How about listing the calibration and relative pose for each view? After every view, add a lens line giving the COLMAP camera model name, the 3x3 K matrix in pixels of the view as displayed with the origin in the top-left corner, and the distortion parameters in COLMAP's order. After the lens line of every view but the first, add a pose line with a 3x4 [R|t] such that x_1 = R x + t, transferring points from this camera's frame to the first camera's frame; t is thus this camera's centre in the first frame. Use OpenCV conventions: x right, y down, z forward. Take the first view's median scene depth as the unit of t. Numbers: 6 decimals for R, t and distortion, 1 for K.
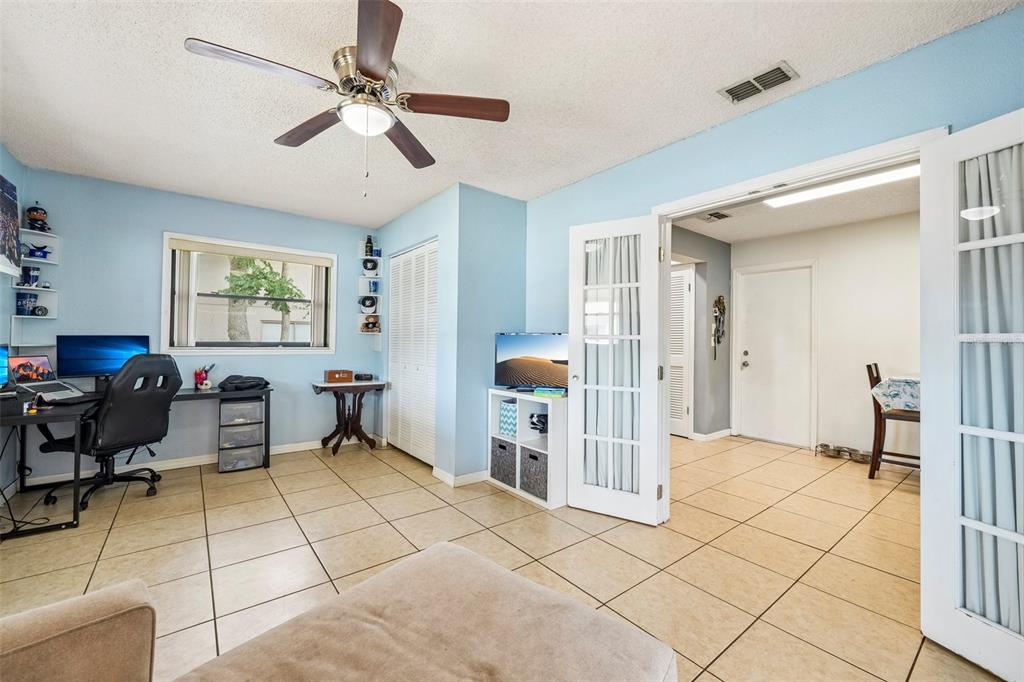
lens RADIAL K [[415.4, 0, 512.4], [0, 415.4, 336.0], [0, 0, 1]] dist [0.001060, 0.000198]
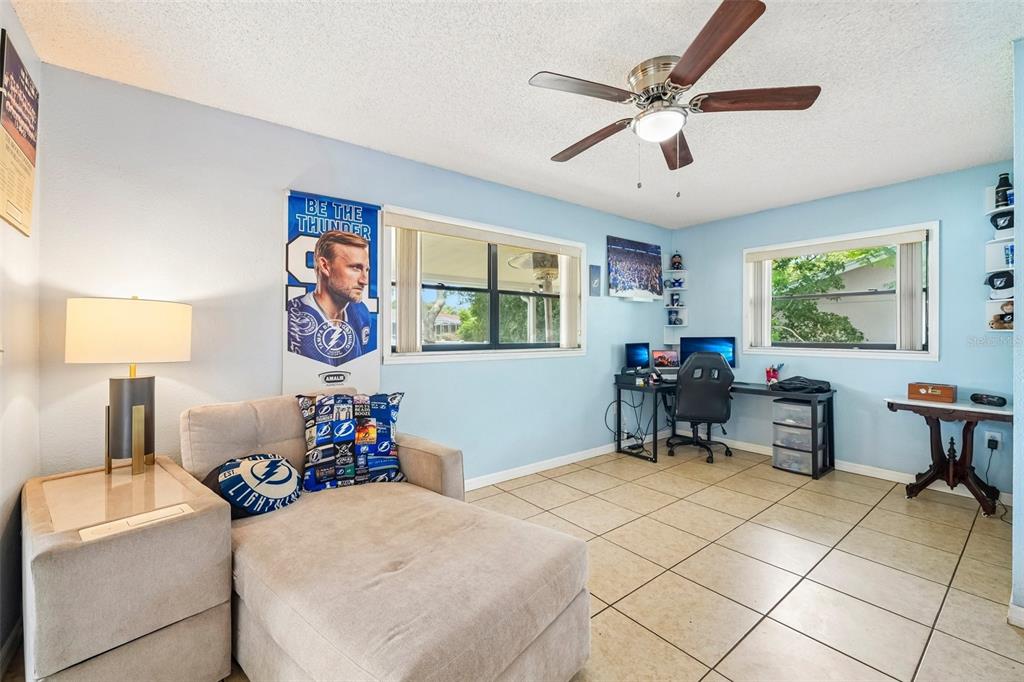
lens RADIAL K [[421.2, 0, 517.1], [0, 421.2, 333.3], [0, 0, 1]] dist [-0.000648, -0.000232]
pose [[0.006148, -0.012982, -0.999897, 0.415470], [0.009142, 0.999875, -0.012925, -0.001838], [0.999939, -0.009062, 0.006266, 0.398011]]
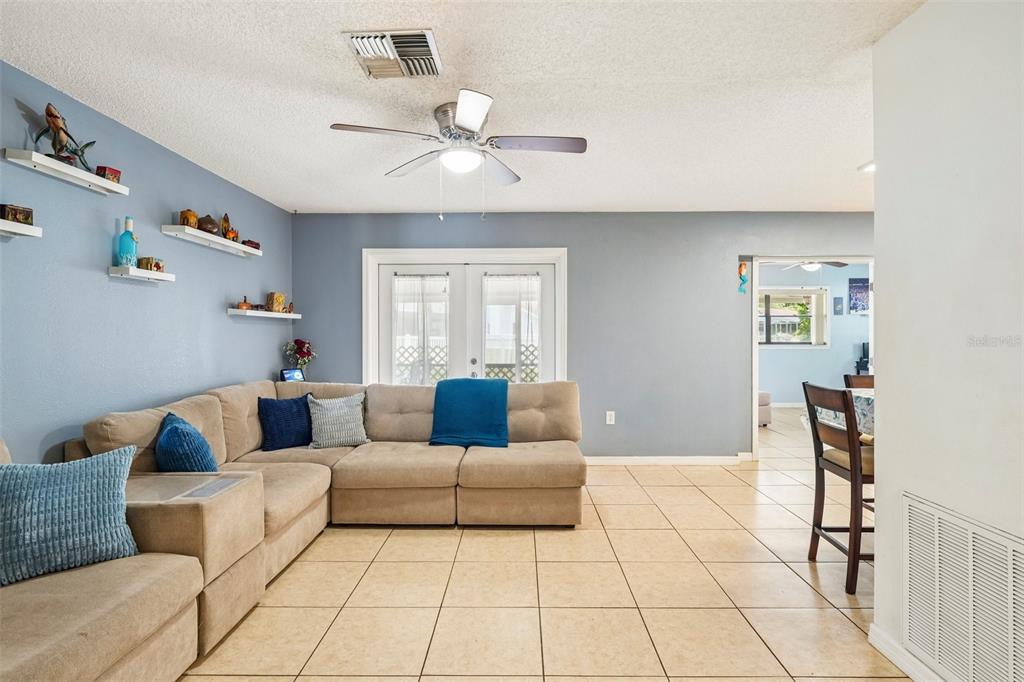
lens RADIAL K [[494.1, 0, 516.6], [0, 494.1, 336.9], [0, 0, 1]] dist [-0.000015, 0.000370]
pose [[-0.620240, -0.006577, -0.784384, 2.297592], [0.000435, 0.999962, -0.008729, 0.008234], [0.784412, -0.005756, -0.620214, 0.948981]]
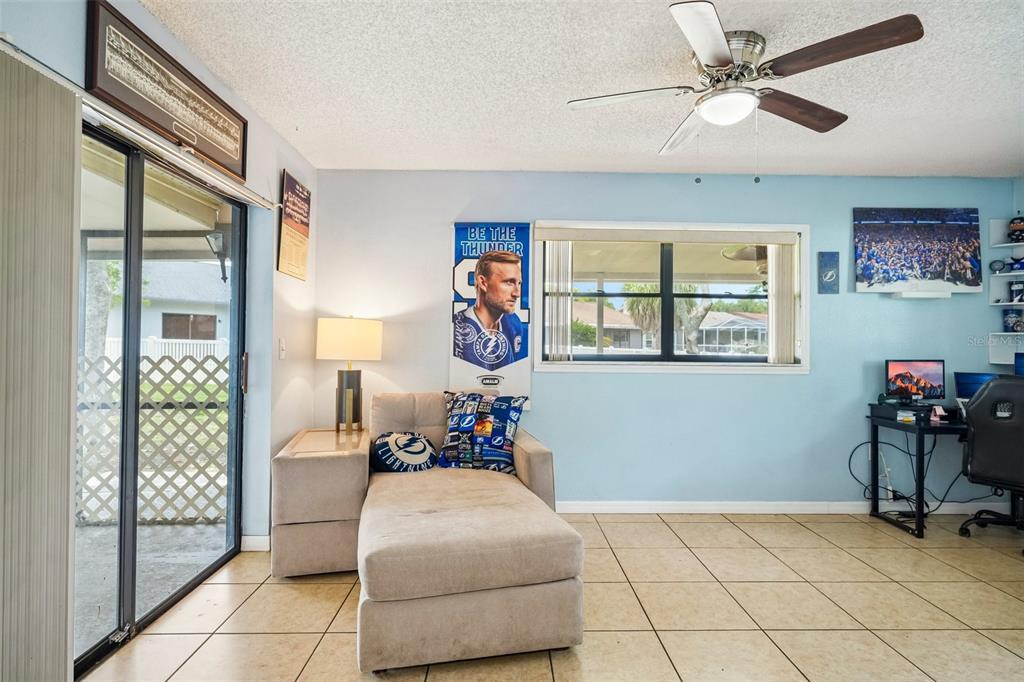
lens RADIAL K [[540.3, 0, 515.7], [0, 540.3, 335.8], [0, 0, 1]] dist [0.000066, -0.000541]
pose [[-0.598400, -0.026431, -0.800762, 0.518829], [-0.009215, 0.999617, -0.026108, 0.002344], [0.801145, -0.008244, -0.598414, 0.821908]]
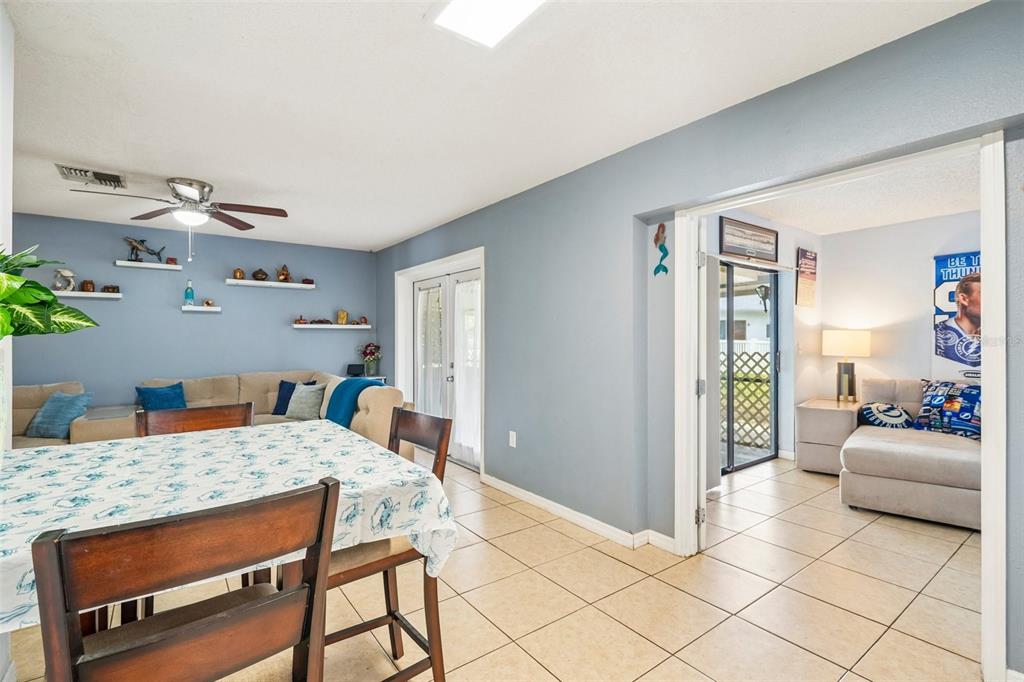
lens RADIAL K [[474.9, 0, 514.1], [0, 474.9, 337.1], [0, 0, 1]] dist [-0.000386, -0.000433]
pose [[-0.999632, -0.009766, 0.025315, 0.881969], [-0.010078, 0.999874, -0.012240, -0.006161], [-0.025193, -0.012490, -0.999605, 1.472330]]
